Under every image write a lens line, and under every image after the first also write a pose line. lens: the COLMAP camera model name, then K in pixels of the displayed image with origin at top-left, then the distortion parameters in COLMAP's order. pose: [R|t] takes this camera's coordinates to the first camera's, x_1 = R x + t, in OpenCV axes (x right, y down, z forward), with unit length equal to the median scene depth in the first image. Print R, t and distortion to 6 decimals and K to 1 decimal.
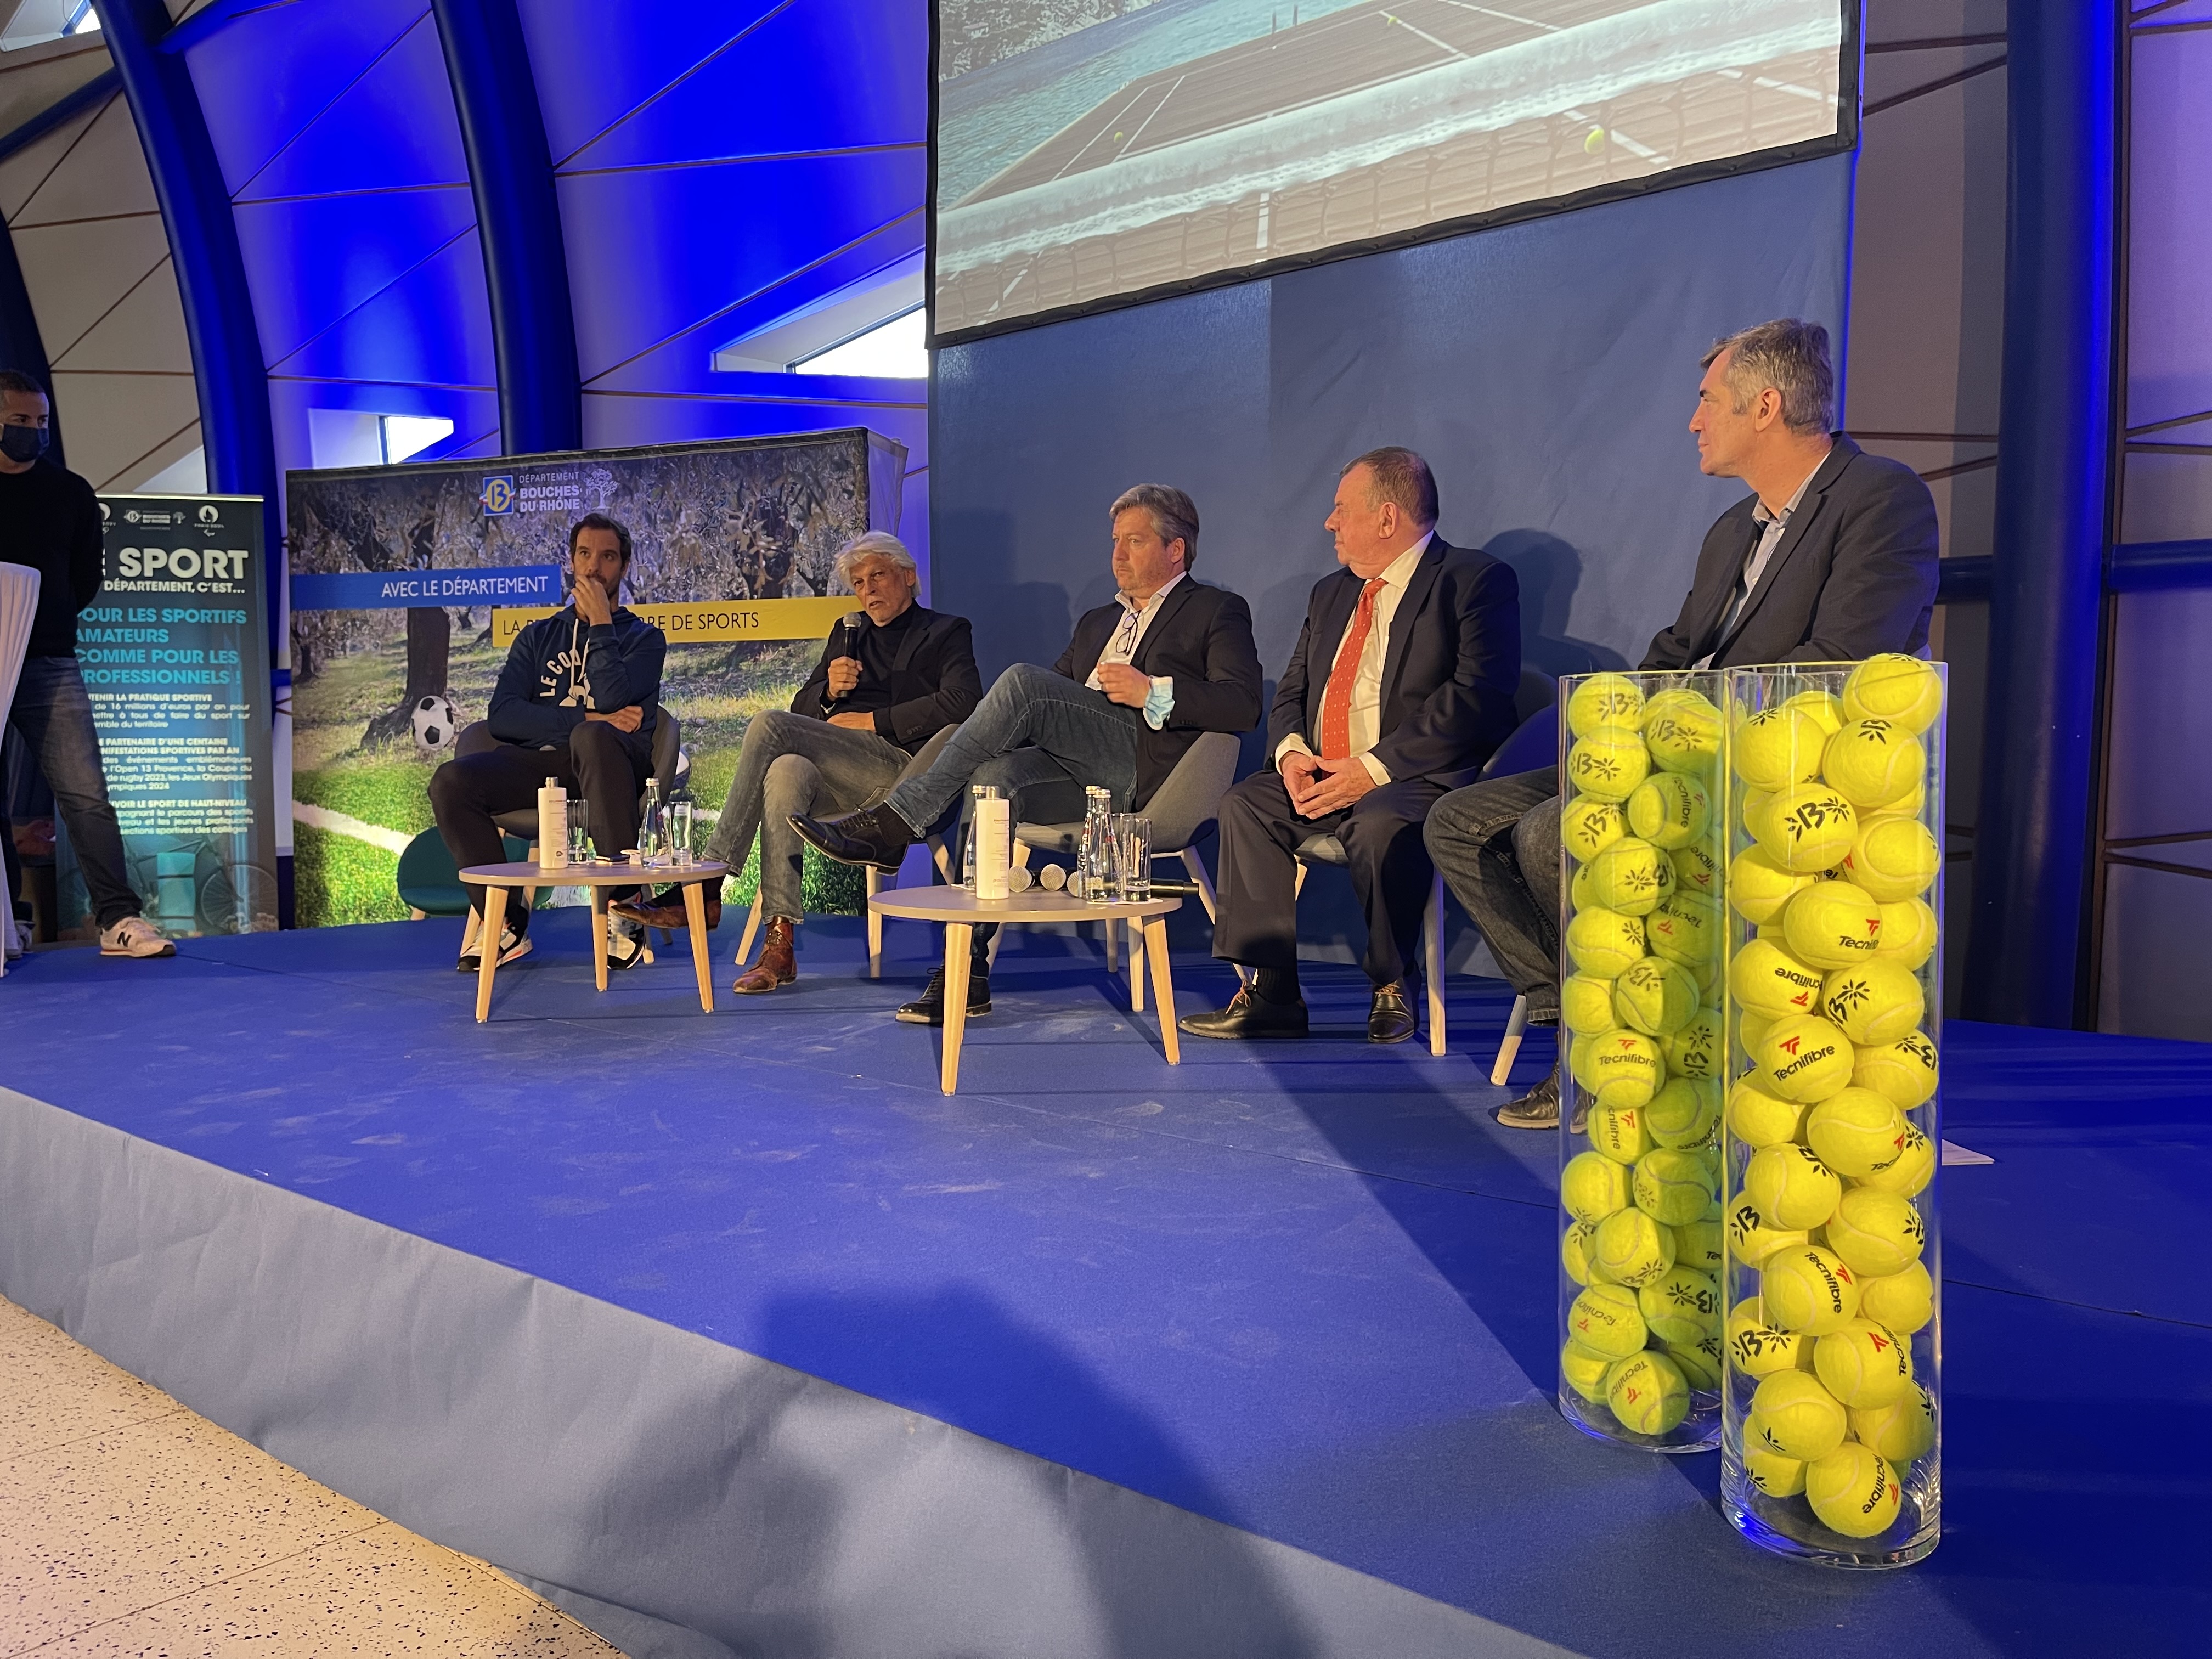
lens RADIAL K [[1665.6, 0, 1106.0], [0, 1665.6, 829.5], [0, 0, 1]] dist [0.059774, -0.058140]
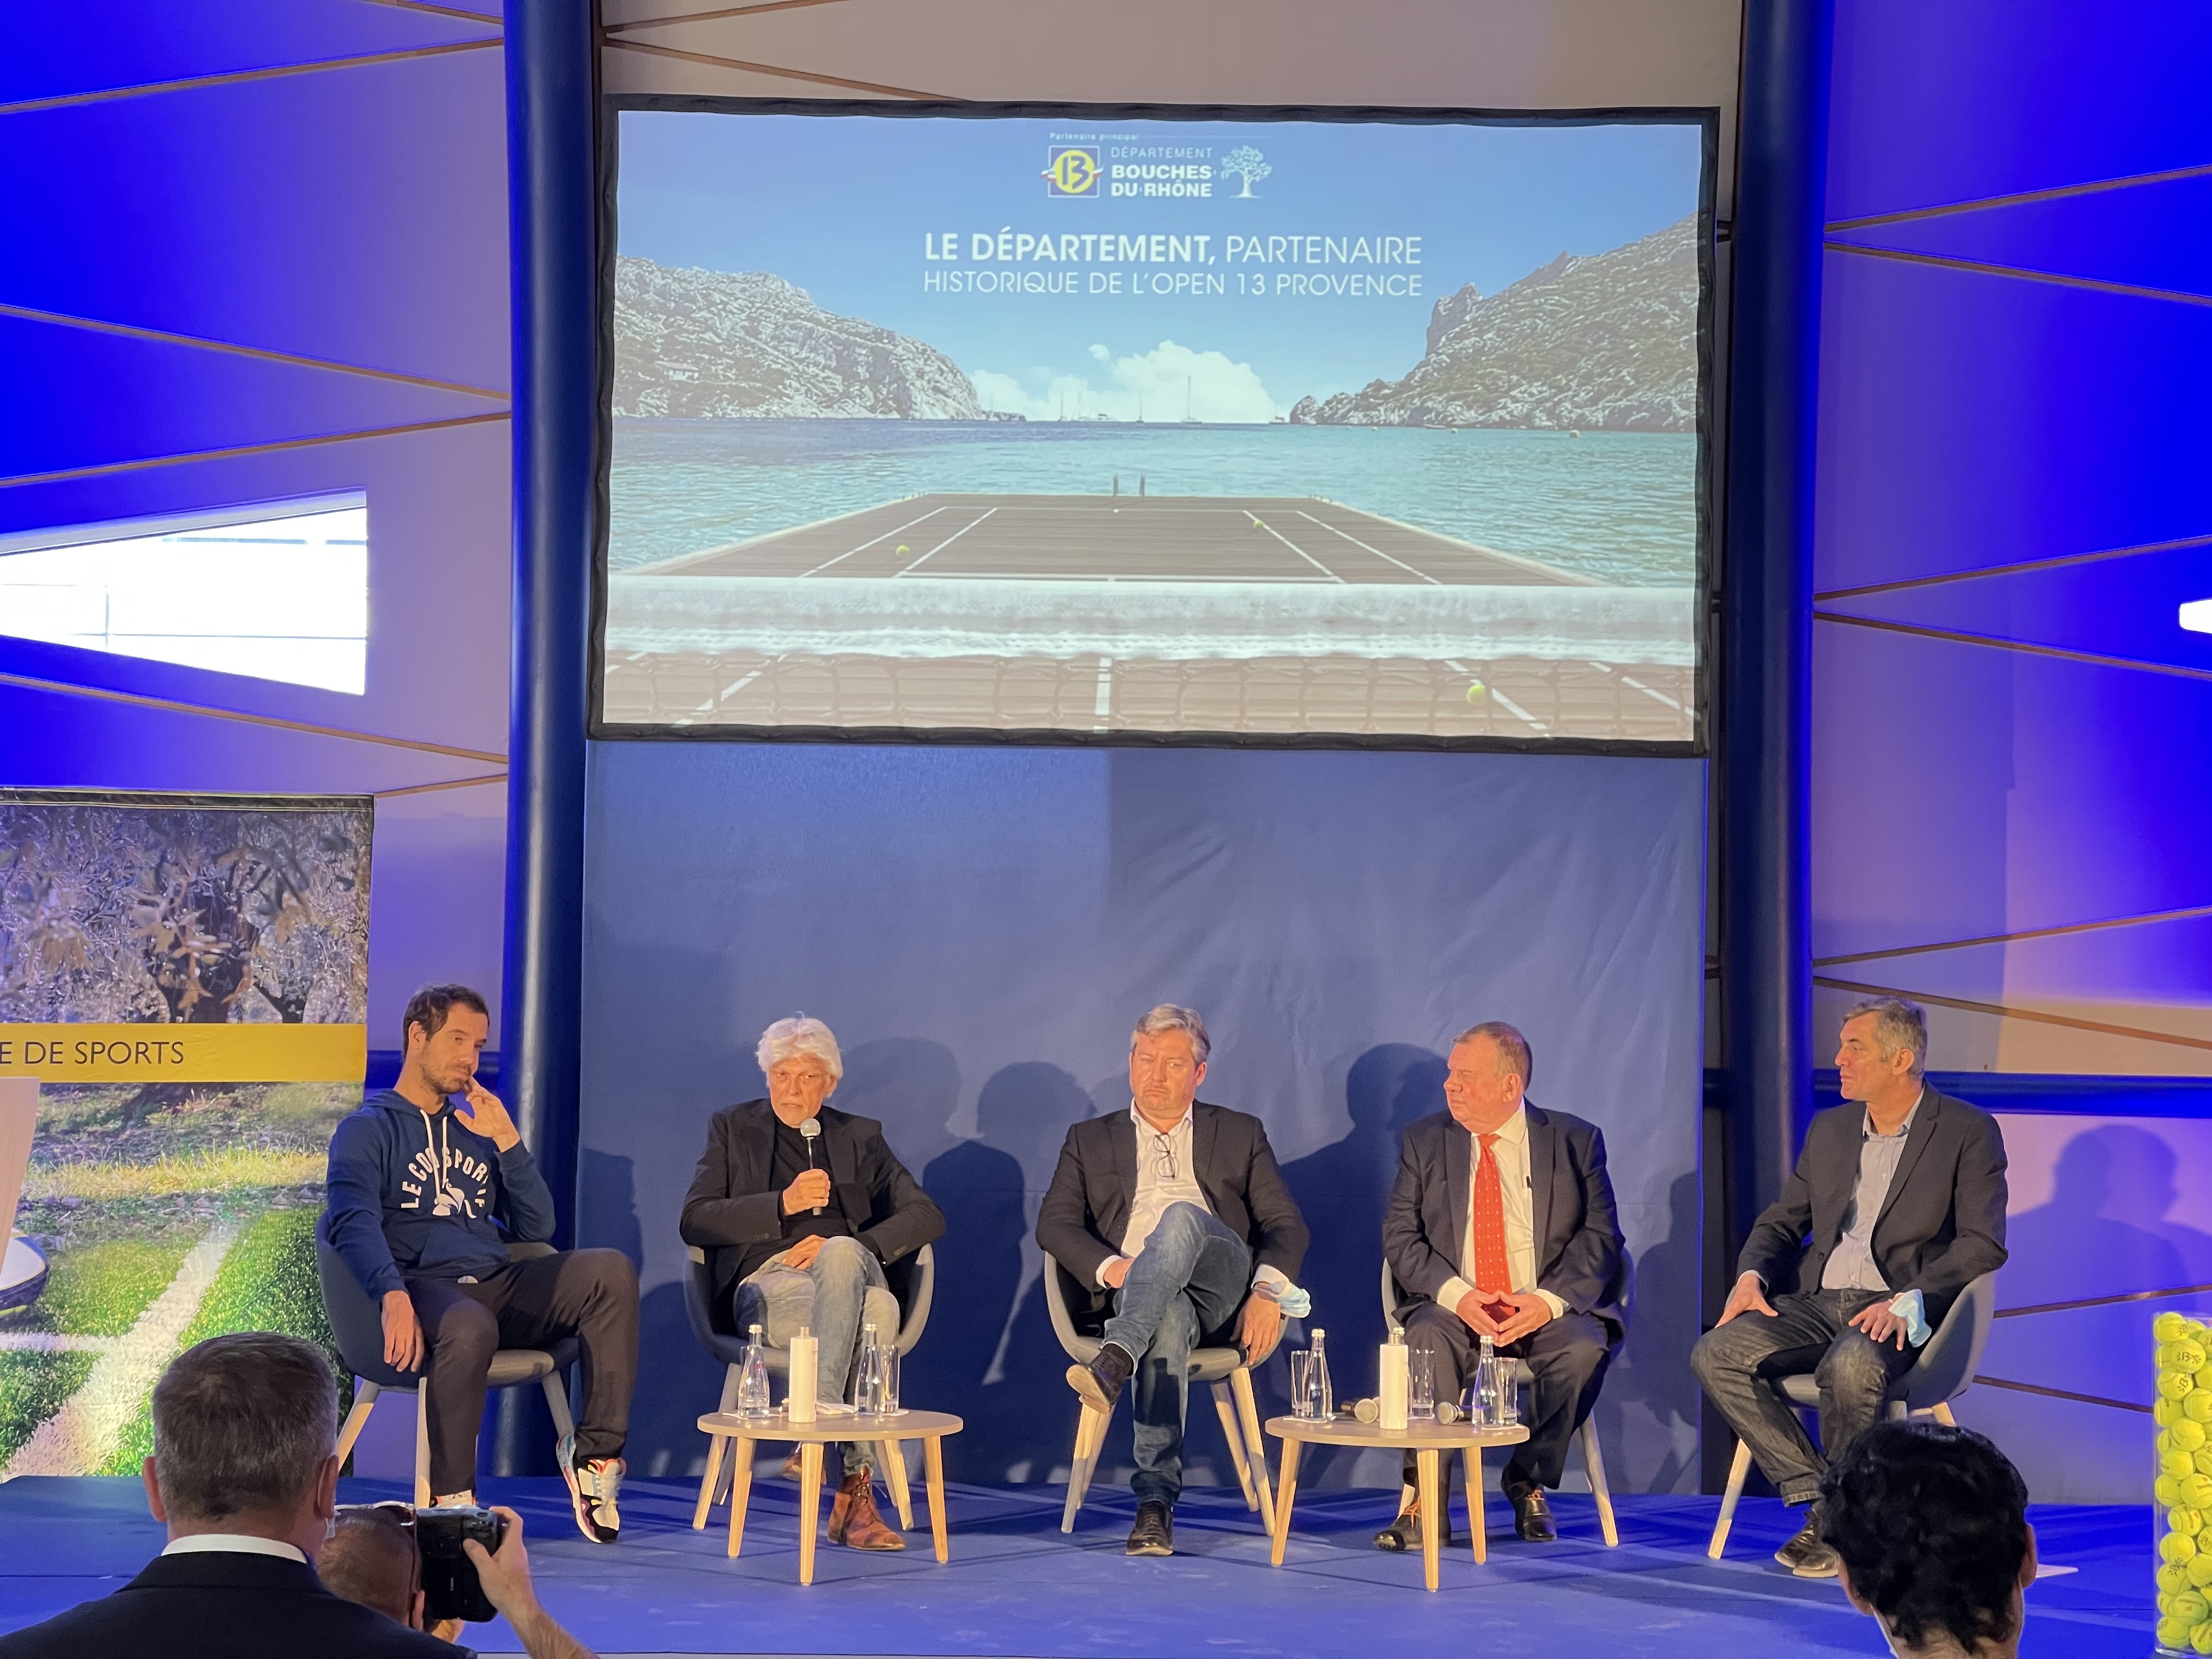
lens RADIAL K [[4066.0, 0, 1106.0], [0, 4066.0, 829.5], [0, 0, 1]] dist [0.151166, 0.308884]
pose [[0.781520, 0.036551, 0.622809, -1.216988], [0.018717, 0.996459, -0.081966, -0.089996], [-0.623600, 0.075715, 0.778068, -0.703511]]
